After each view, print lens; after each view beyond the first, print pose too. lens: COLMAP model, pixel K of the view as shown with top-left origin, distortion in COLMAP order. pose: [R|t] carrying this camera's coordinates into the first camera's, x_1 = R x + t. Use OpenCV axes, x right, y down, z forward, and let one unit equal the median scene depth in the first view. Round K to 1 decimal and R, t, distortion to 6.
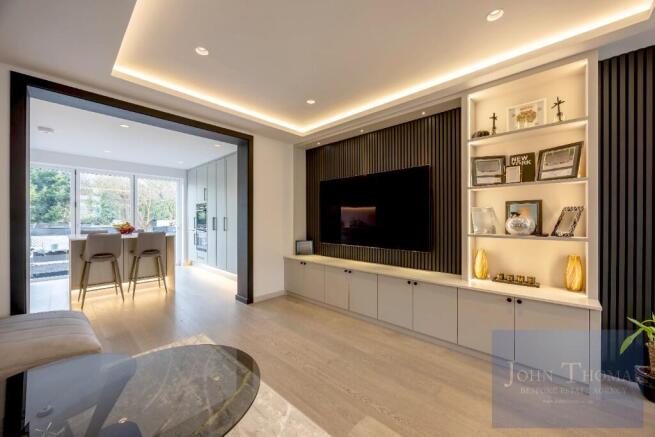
lens RADIAL K [[249.7, 0, 324.2], [0, 249.7, 217.8], [0, 0, 1]] dist [-0.000907, 0.000117]
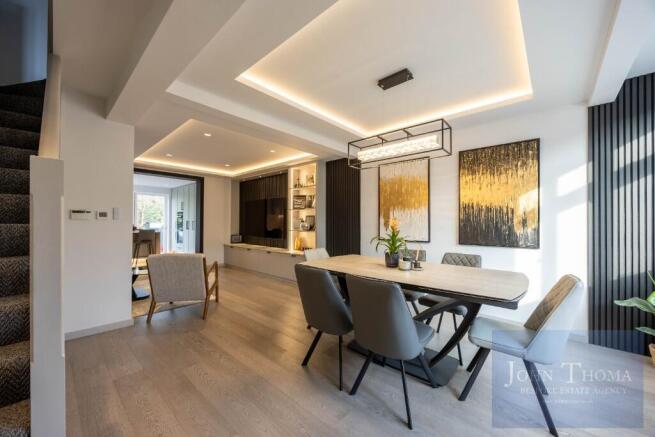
lens RADIAL K [[249.7, 0, 331.1], [0, 249.7, 221.7], [0, 0, 1]] dist [-0.000907, 0.000117]
pose [[0.999337, 0.005666, 0.035978, 0.530180], [-0.005721, 0.999983, 0.001435, -0.008992], [-0.035969, -0.001640, 0.999352, -0.785136]]
